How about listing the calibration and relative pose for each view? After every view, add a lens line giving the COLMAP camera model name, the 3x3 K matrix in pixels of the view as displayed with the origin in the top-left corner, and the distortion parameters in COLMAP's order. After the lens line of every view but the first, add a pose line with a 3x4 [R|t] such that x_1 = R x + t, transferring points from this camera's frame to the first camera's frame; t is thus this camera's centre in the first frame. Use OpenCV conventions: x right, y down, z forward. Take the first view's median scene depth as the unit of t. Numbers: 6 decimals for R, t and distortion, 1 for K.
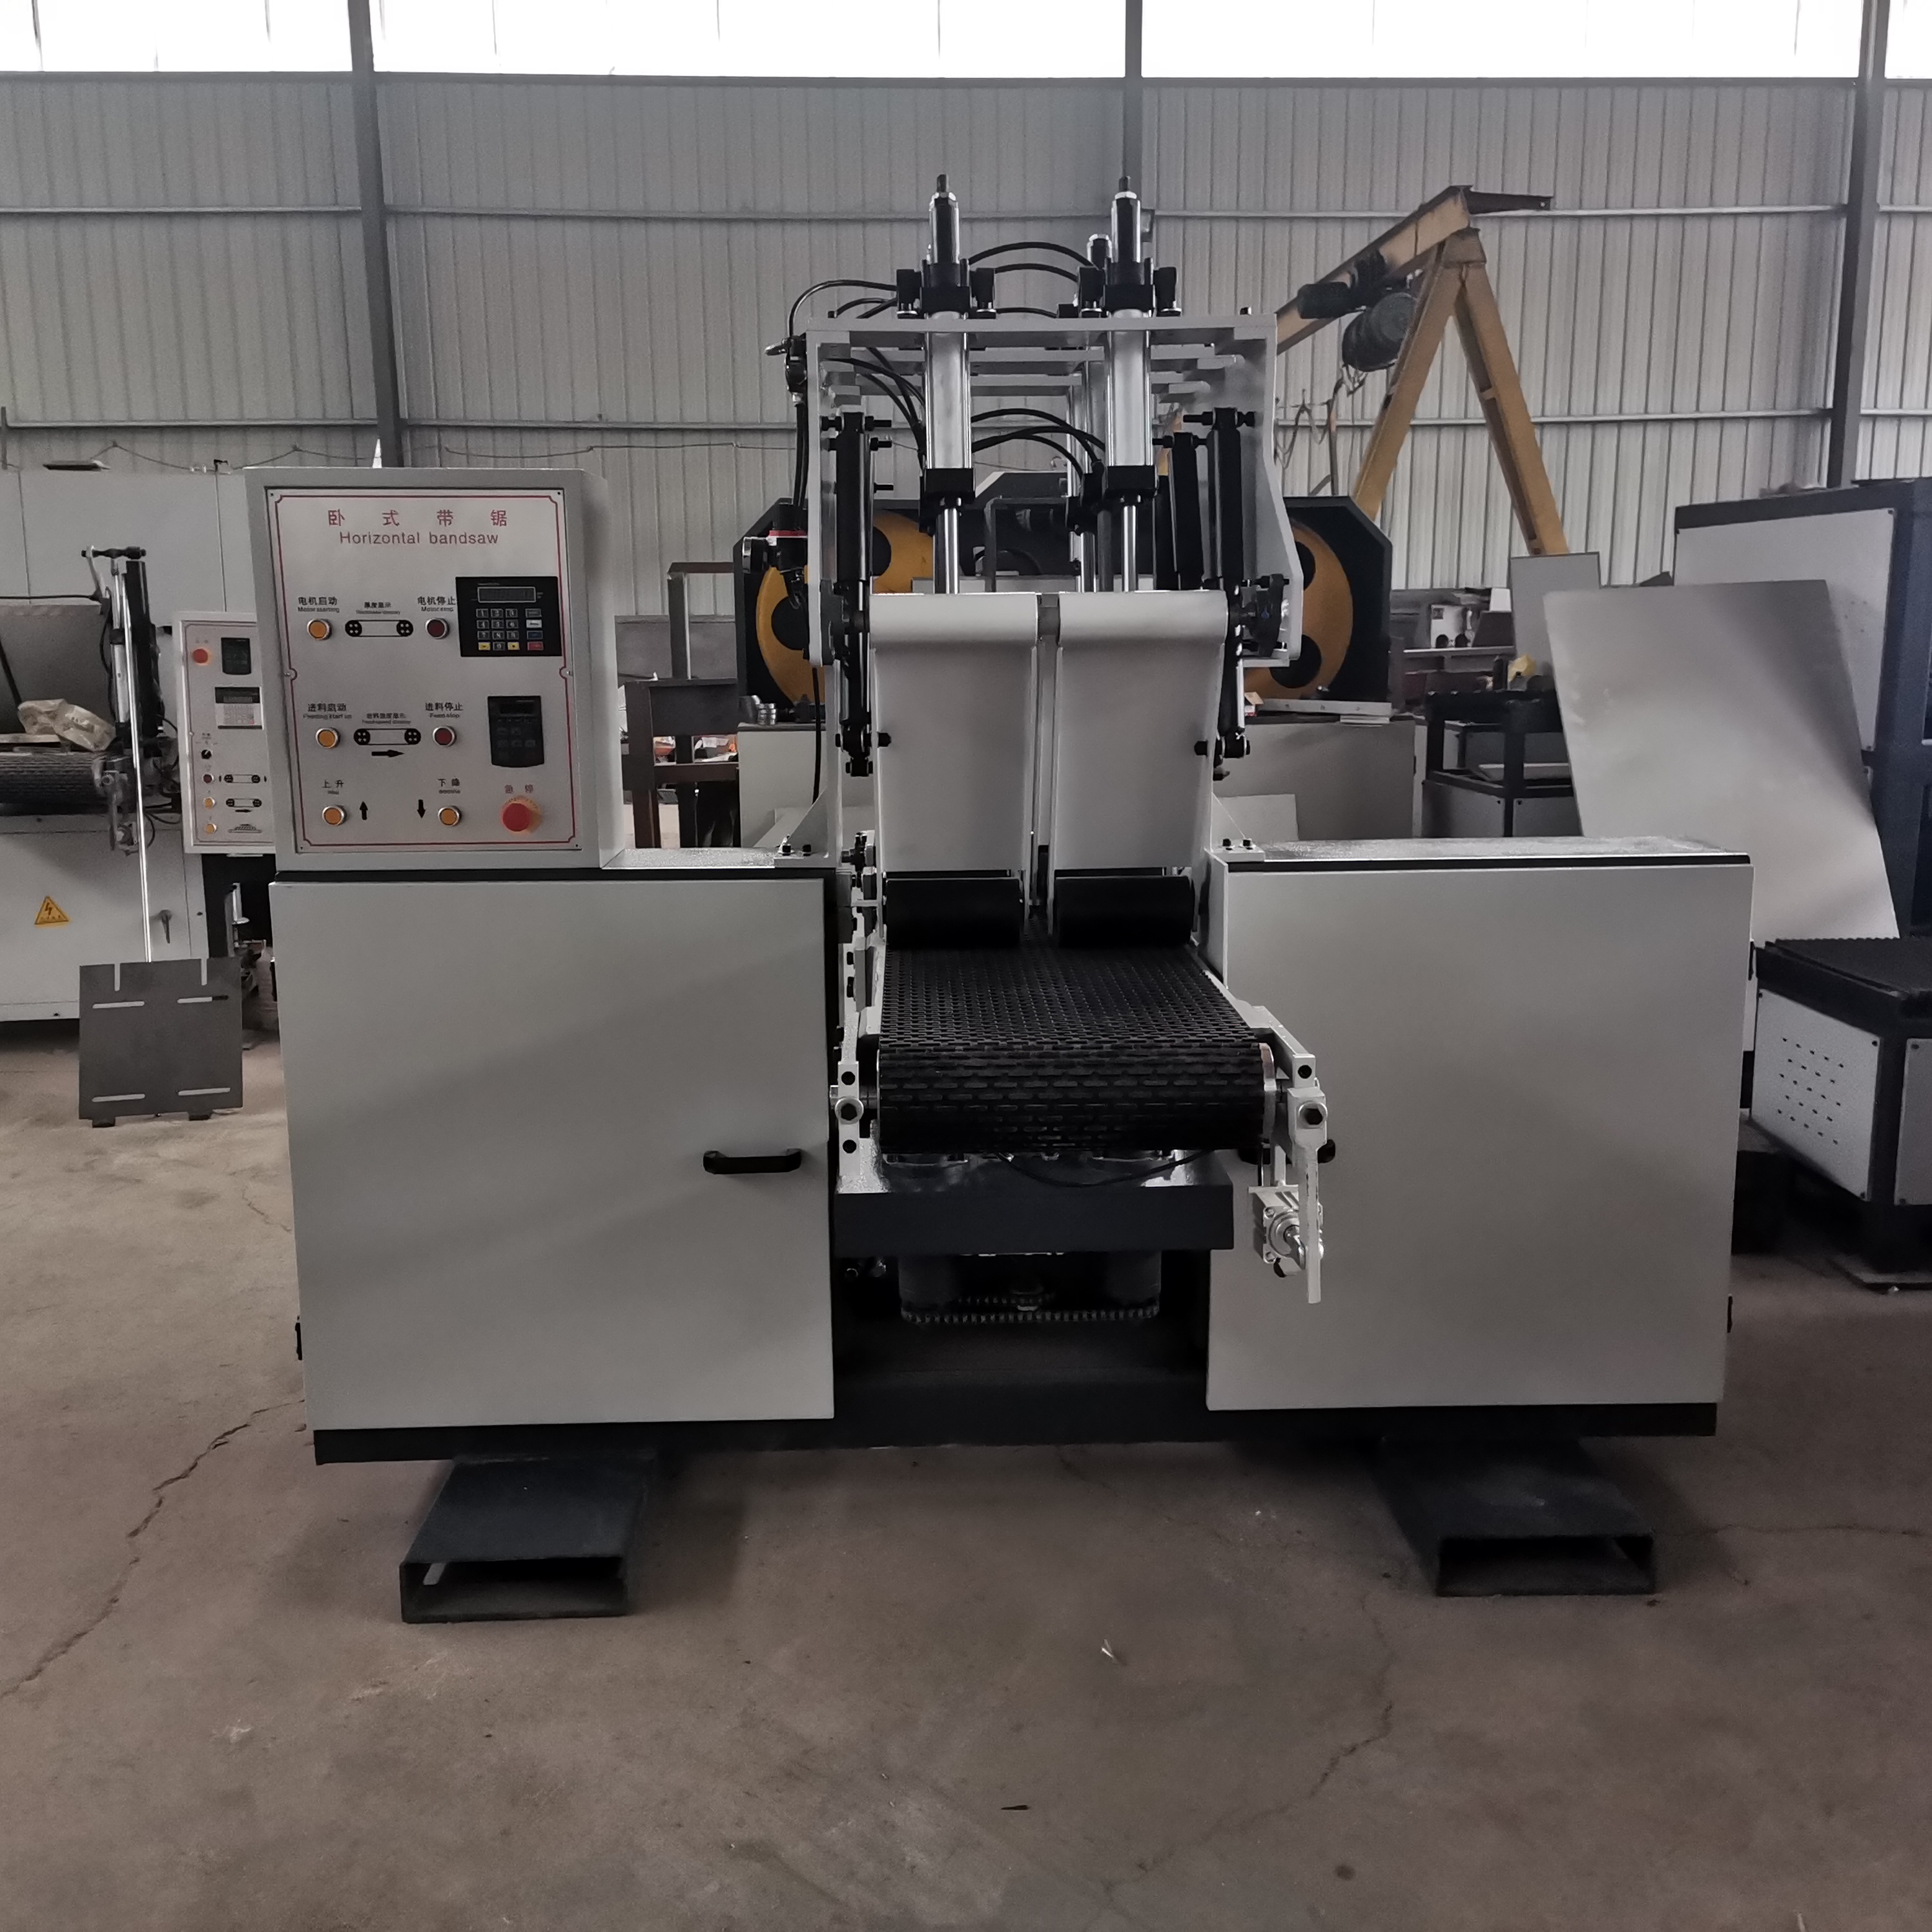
lens RADIAL K [[1954.6, 0, 964.9], [0, 1954.6, 958.0], [0, 0, 1]] dist [0.042056, 0.000000]
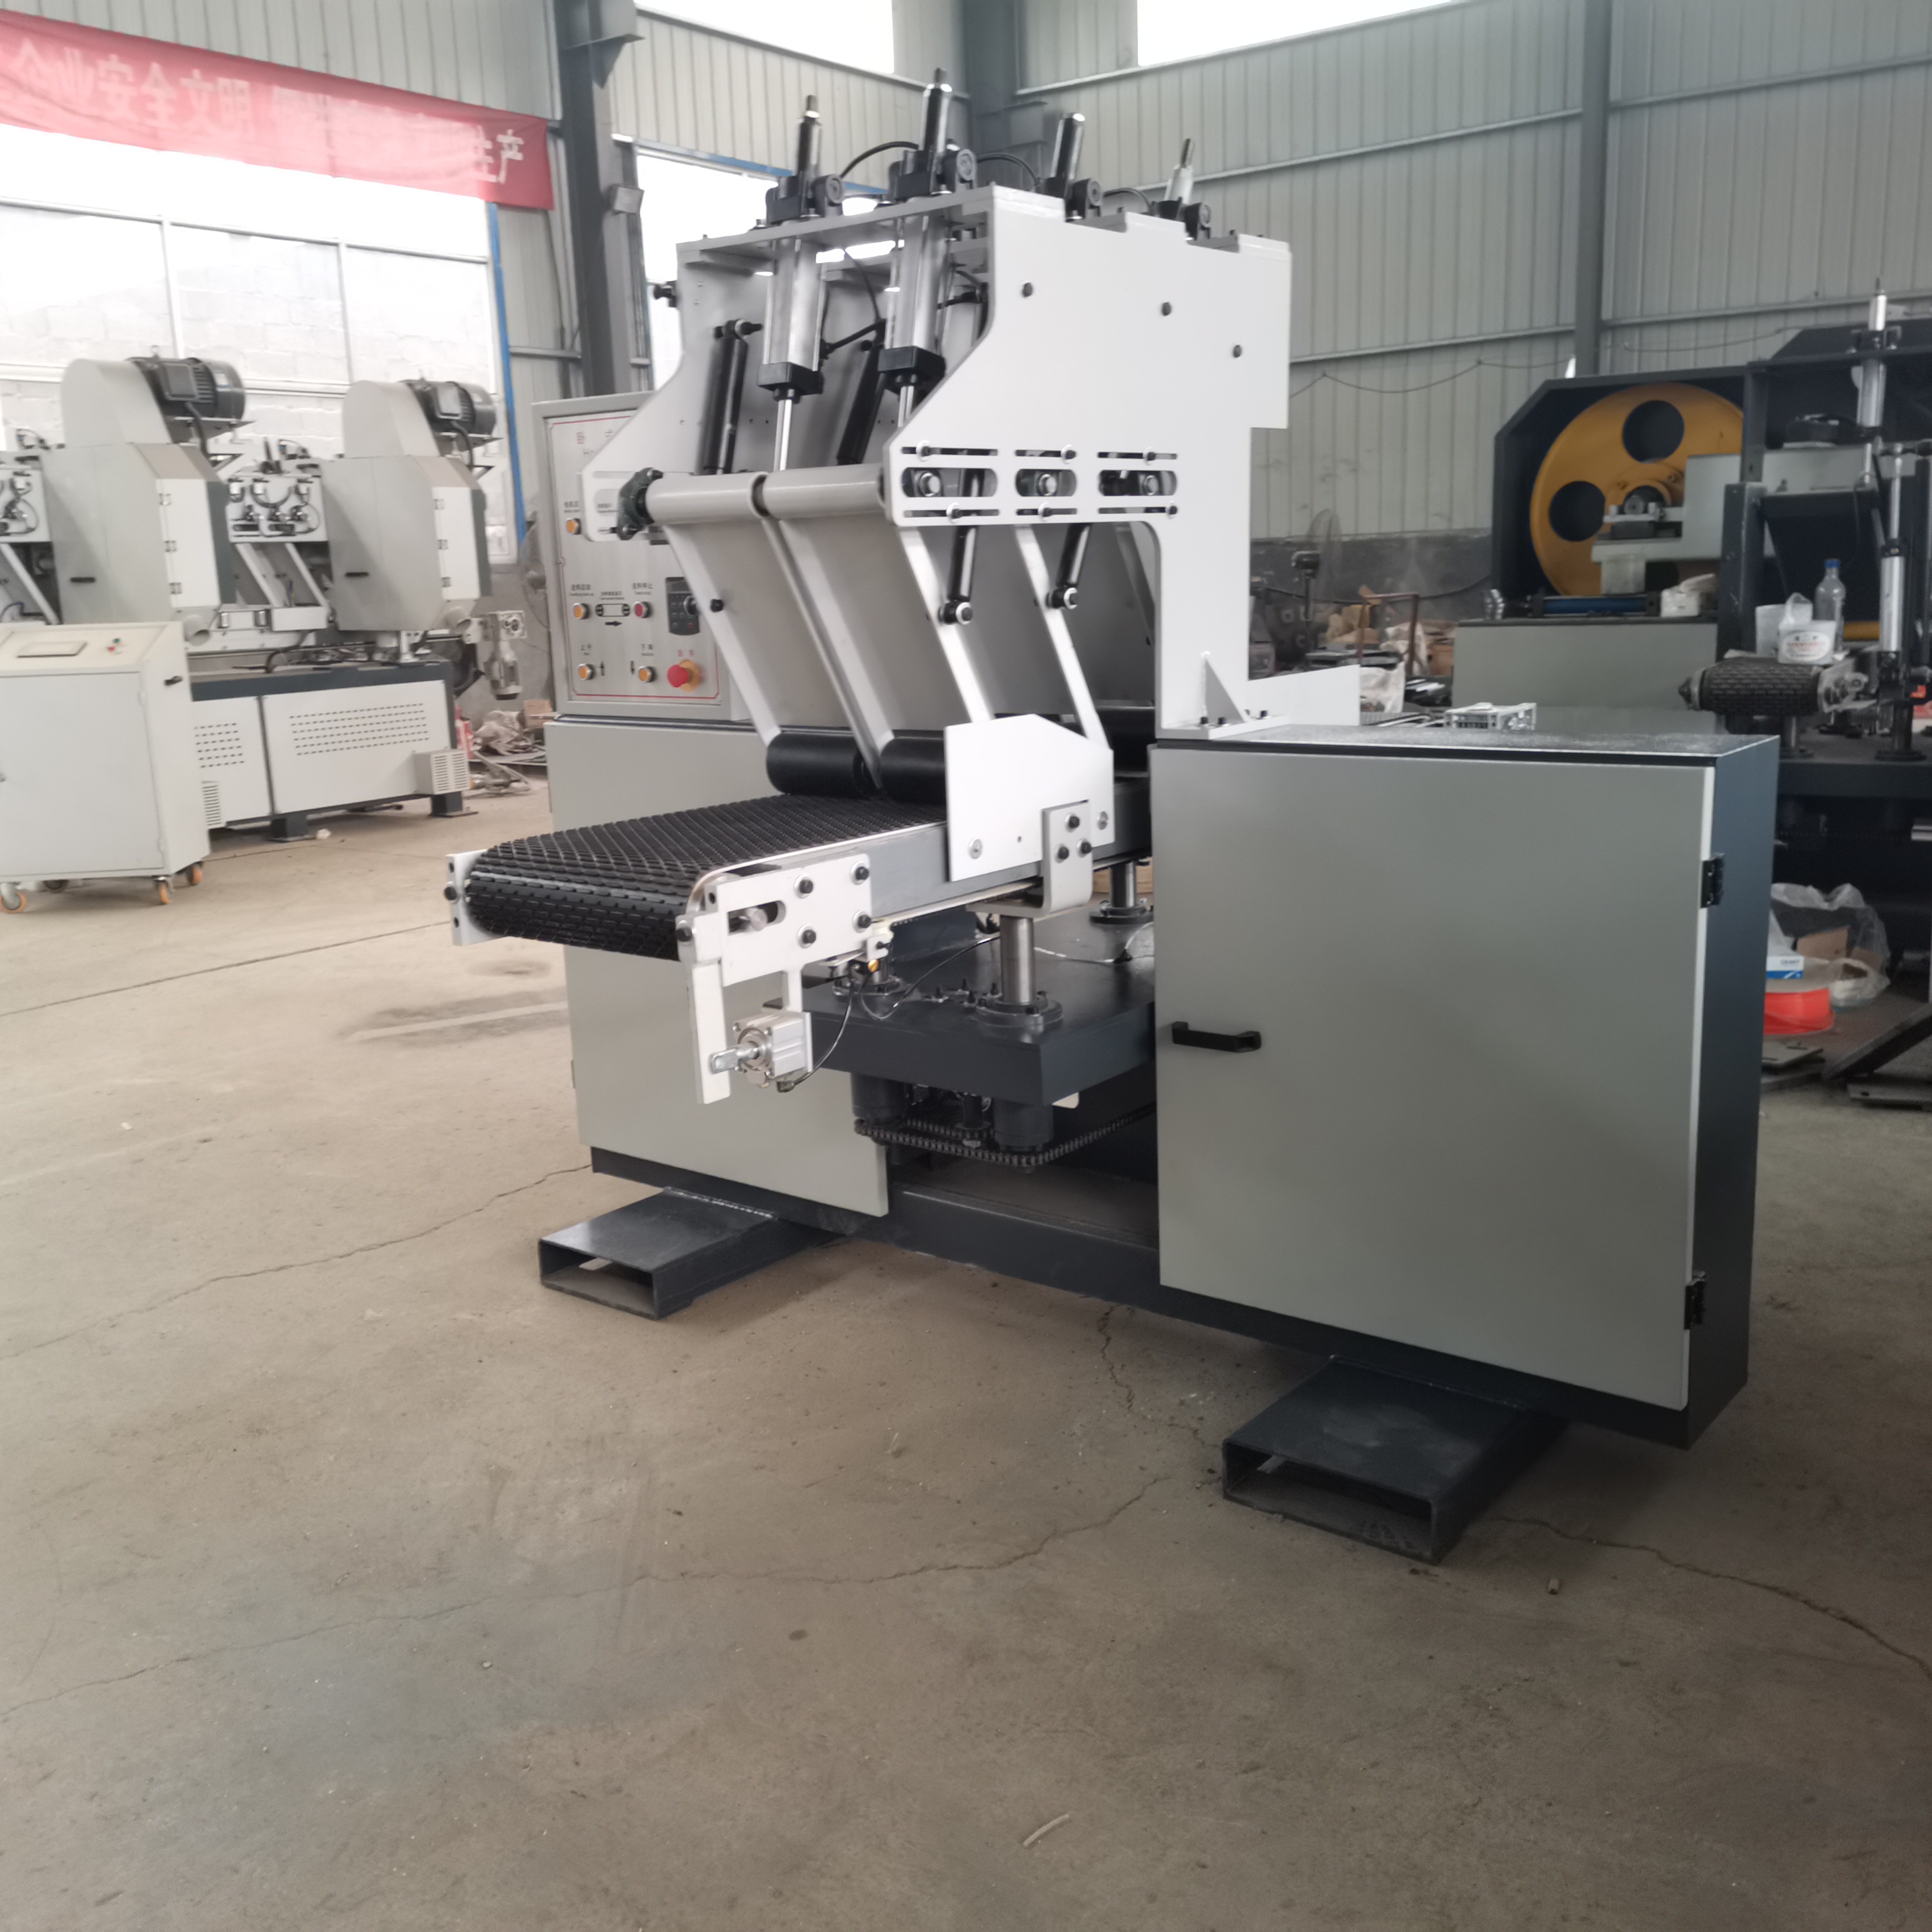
lens RADIAL K [[1954.6, 0, 968.0], [0, 1954.6, 967.7], [0, 0, 1]] dist [0.042056, 0.000000]
pose [[0.760284, 0.116322, -0.639091, 0.716441], [-0.086584, 0.993204, 0.077771, -0.001069], [0.643794, -0.003793, 0.765189, 0.172187]]
